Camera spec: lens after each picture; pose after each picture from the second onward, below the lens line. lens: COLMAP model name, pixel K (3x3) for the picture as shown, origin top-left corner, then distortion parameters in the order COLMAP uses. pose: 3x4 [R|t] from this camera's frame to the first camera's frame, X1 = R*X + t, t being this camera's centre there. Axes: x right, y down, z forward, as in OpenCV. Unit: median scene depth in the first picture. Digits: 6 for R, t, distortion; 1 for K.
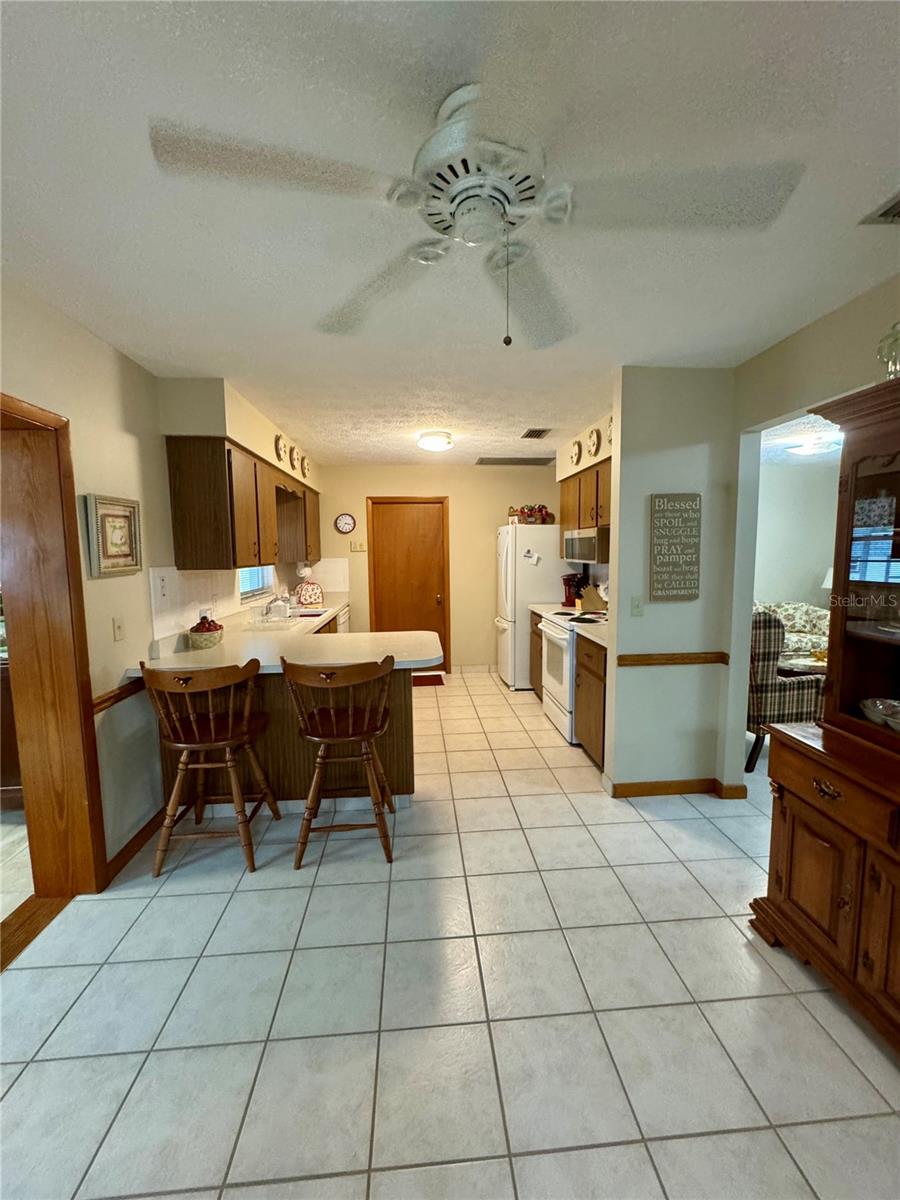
lens RADIAL K [[480.3, 0, 448.5], [0, 480.3, 599.3], [0, 0, 1]] dist [-0.002820, 0.000184]
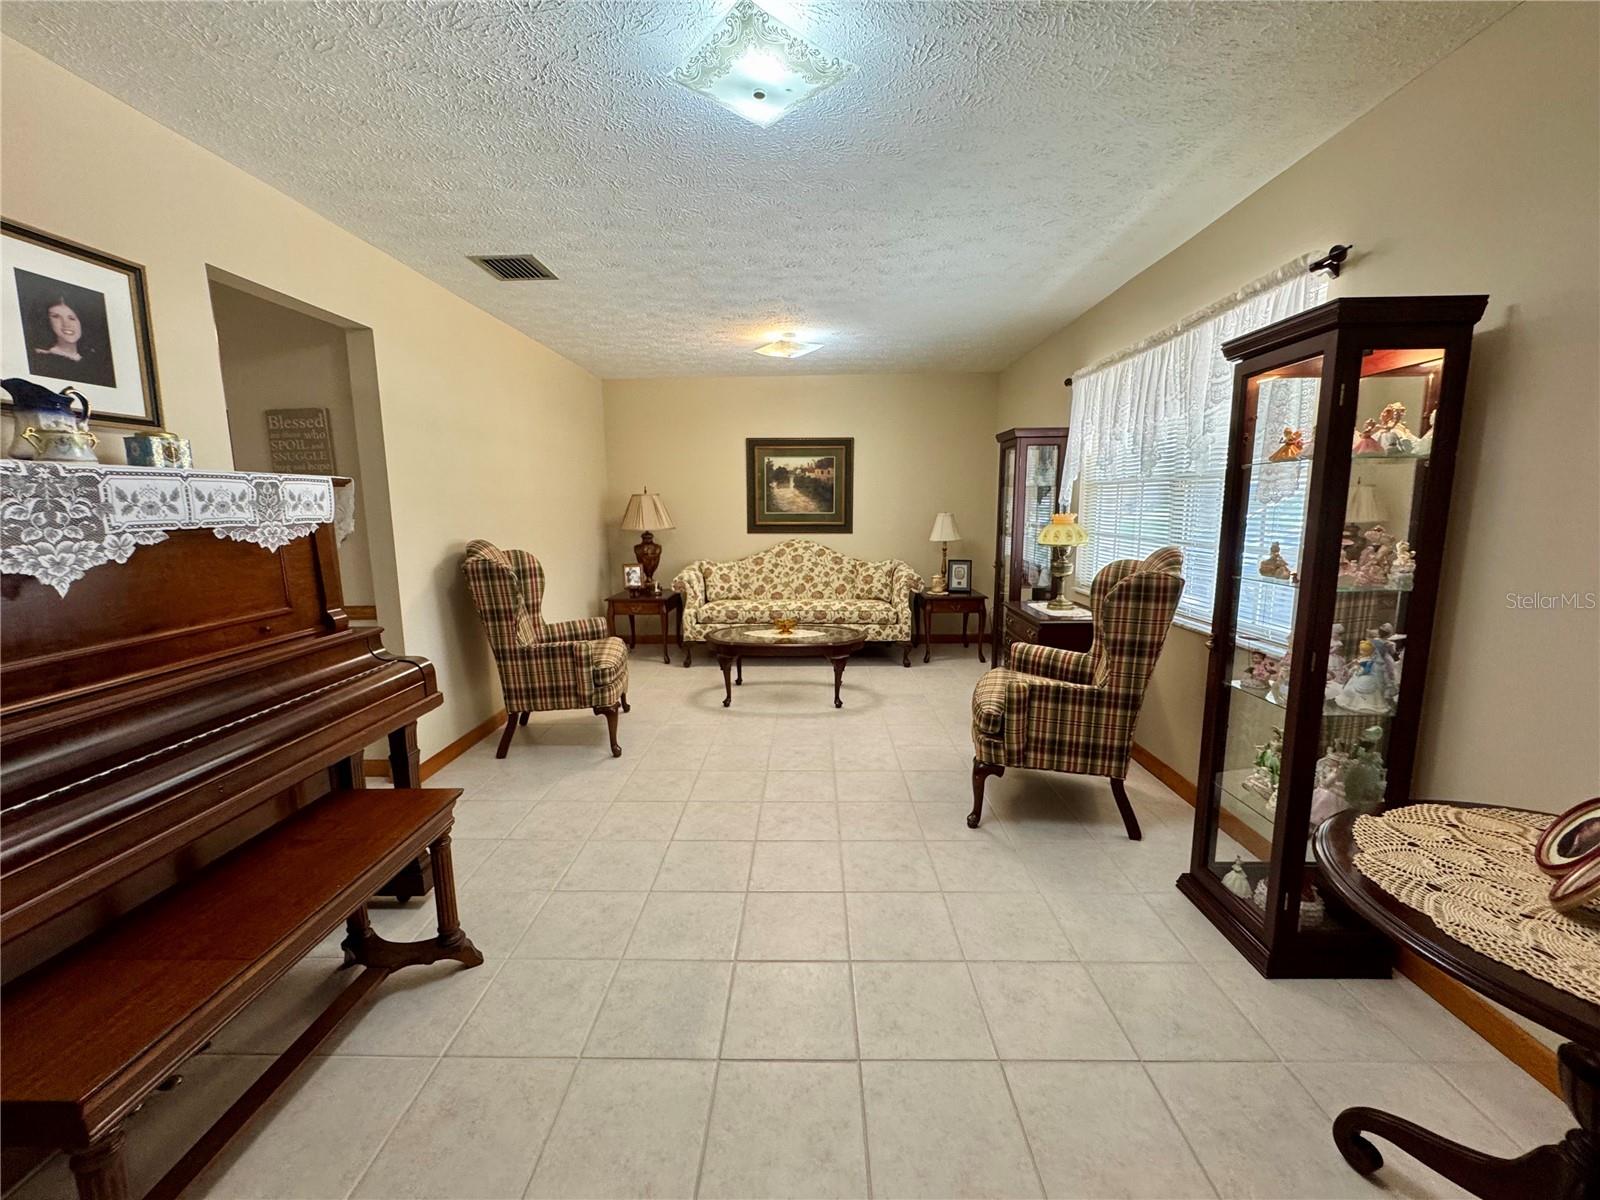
lens RADIAL K [[640.4, 0, 806.2], [0, 640.4, 599.8], [0, 0, 1]] dist [-0.002820, 0.000184]
pose [[0.995868, 0.015222, -0.089530, 1.357028], [-0.010584, 0.998588, 0.052051, 0.035139], [0.090196, -0.050888, 0.994623, -0.014931]]
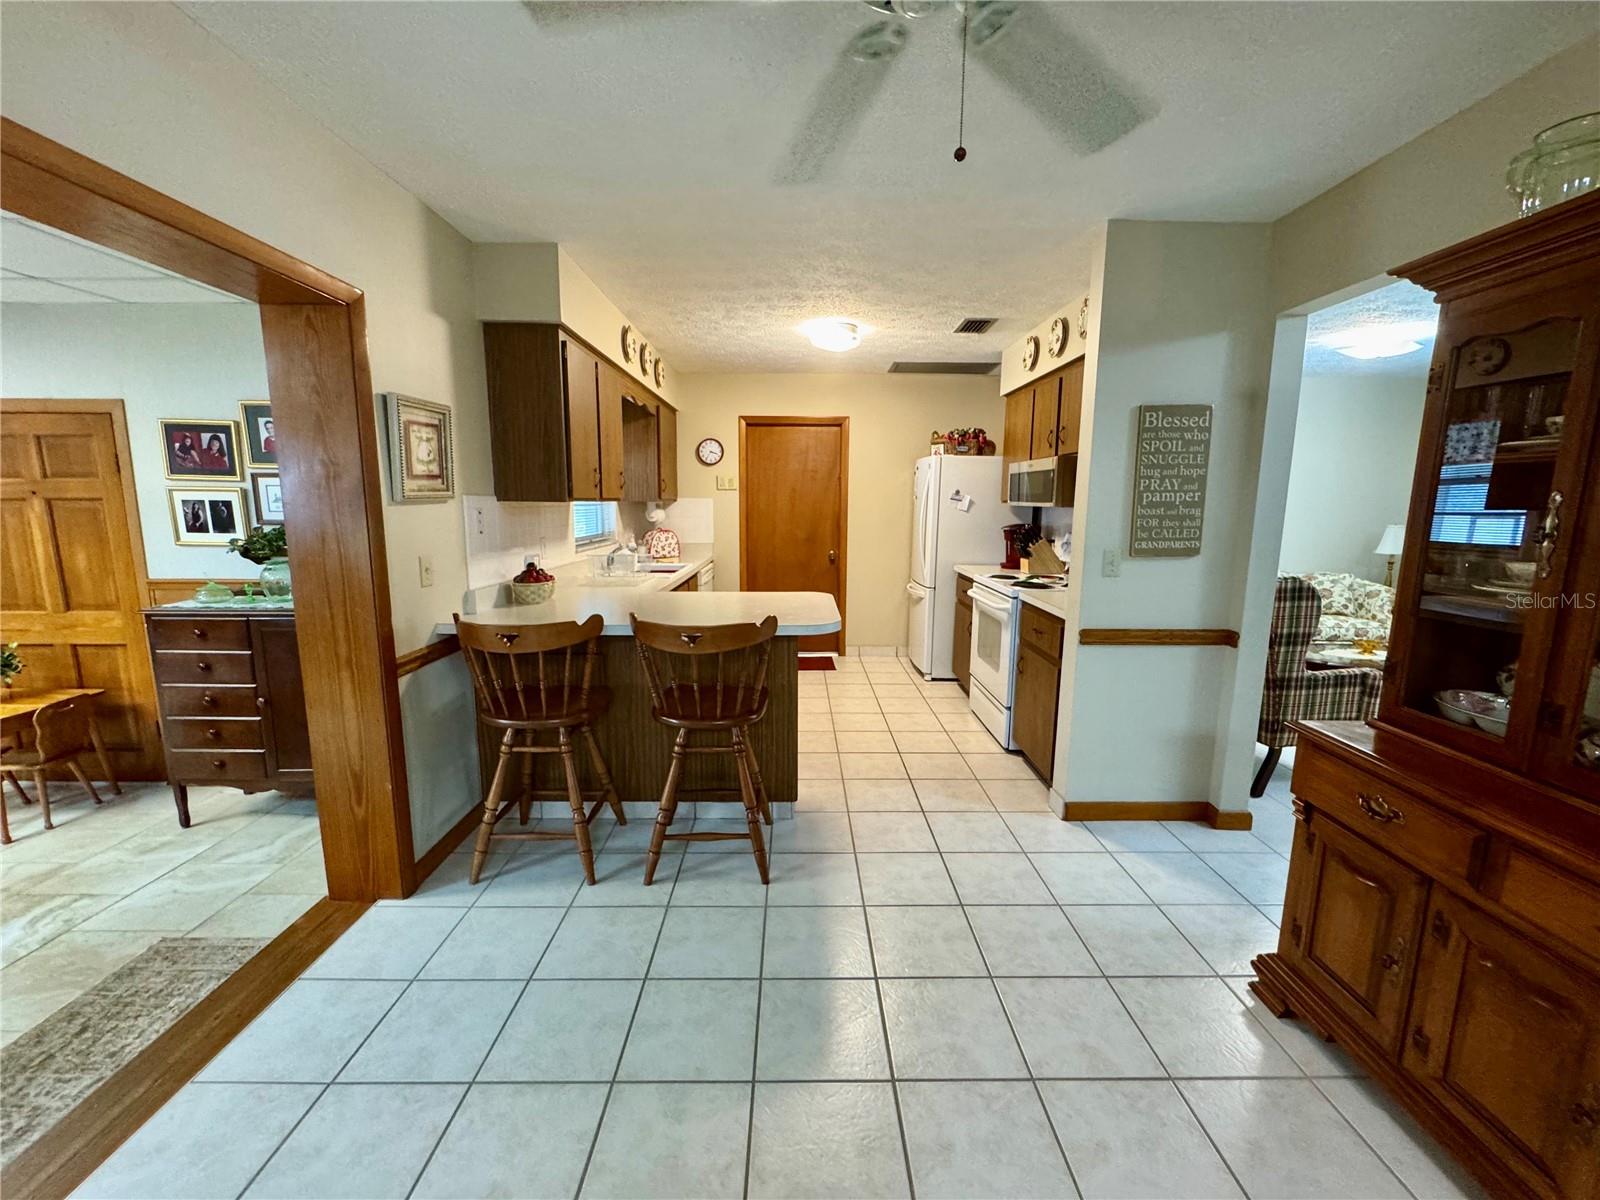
lens RADIAL K [[640.4, 0, 797.7], [0, 640.4, 601.1], [0, 0, 1]] dist [-0.002820, 0.000184]
pose [[0.997461, 0.028942, -0.065073, -0.013837], [-0.025280, 0.998088, 0.056400, 0.028896], [0.066581, -0.054611, 0.996285, 0.002164]]
